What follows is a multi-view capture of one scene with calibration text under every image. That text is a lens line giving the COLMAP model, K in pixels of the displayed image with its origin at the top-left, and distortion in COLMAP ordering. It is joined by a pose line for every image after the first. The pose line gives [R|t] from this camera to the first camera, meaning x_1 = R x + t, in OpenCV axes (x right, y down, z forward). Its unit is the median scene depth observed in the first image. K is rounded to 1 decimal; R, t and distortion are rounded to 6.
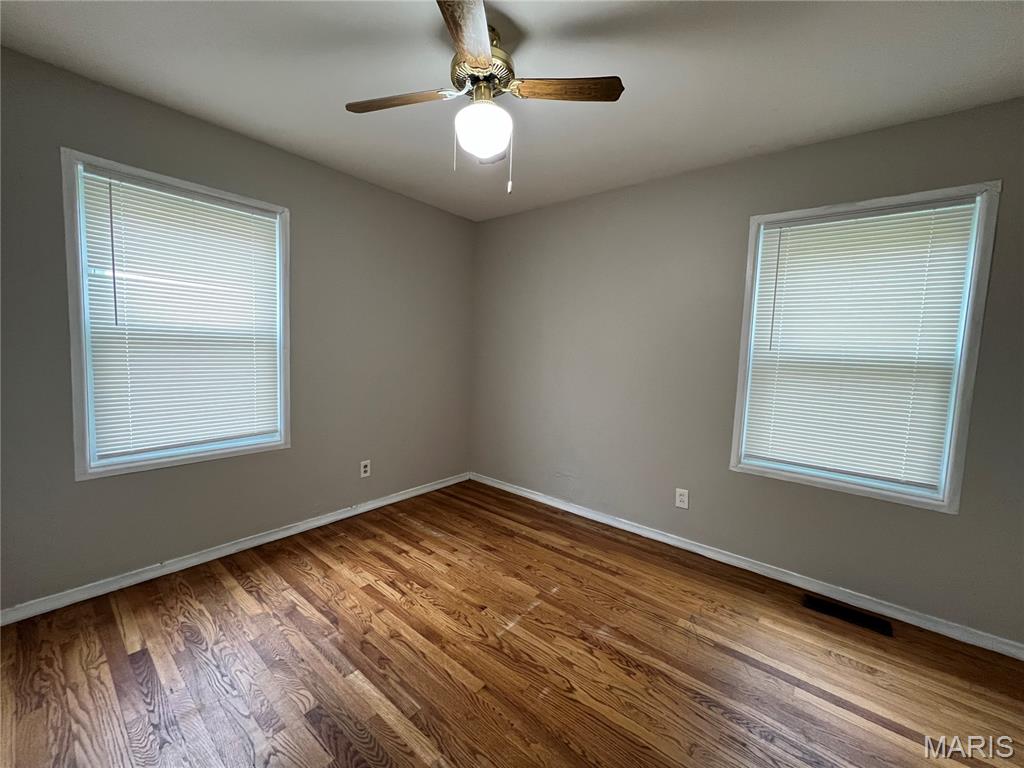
lens RADIAL K [[409.7, 0, 511.2], [0, 409.7, 382.5], [0, 0, 1]] dist [-0.001380, 0.000300]
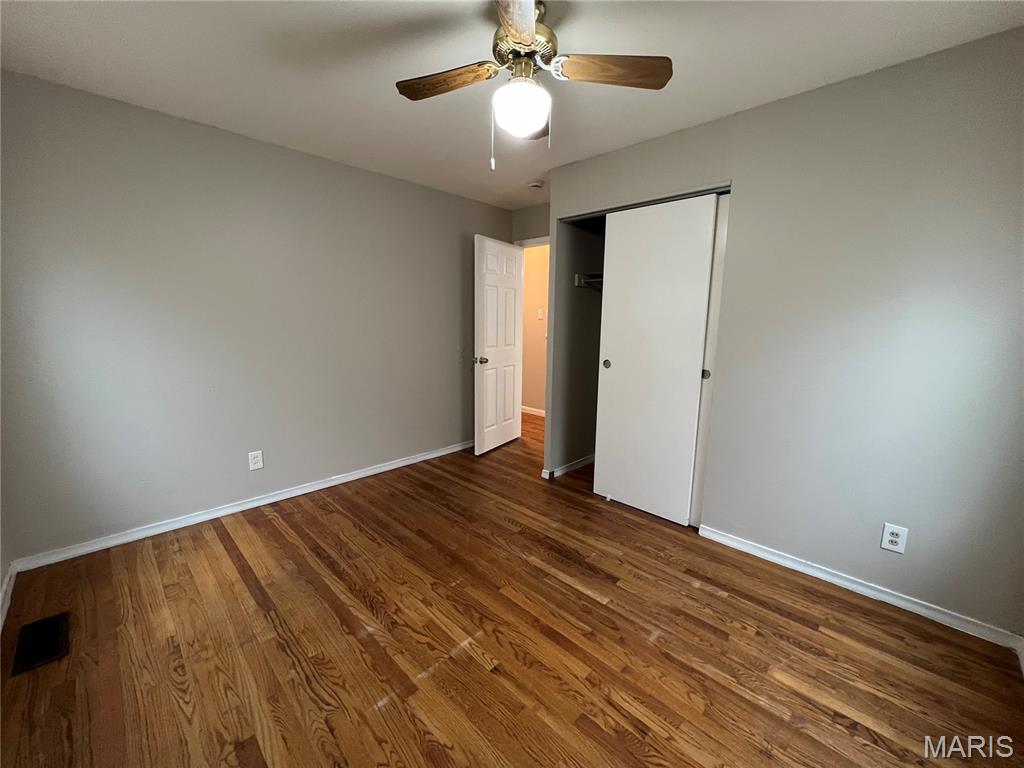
lens RADIAL K [[409.7, 0, 511.2], [0, 409.7, 382.5], [0, 0, 1]] dist [-0.001380, 0.000300]
pose [[-0.995228, -0.063678, 0.073938, -0.136601], [-0.044112, 0.969477, 0.241181, -0.179750], [-0.087039, 0.236769, -0.967659, 1.819903]]
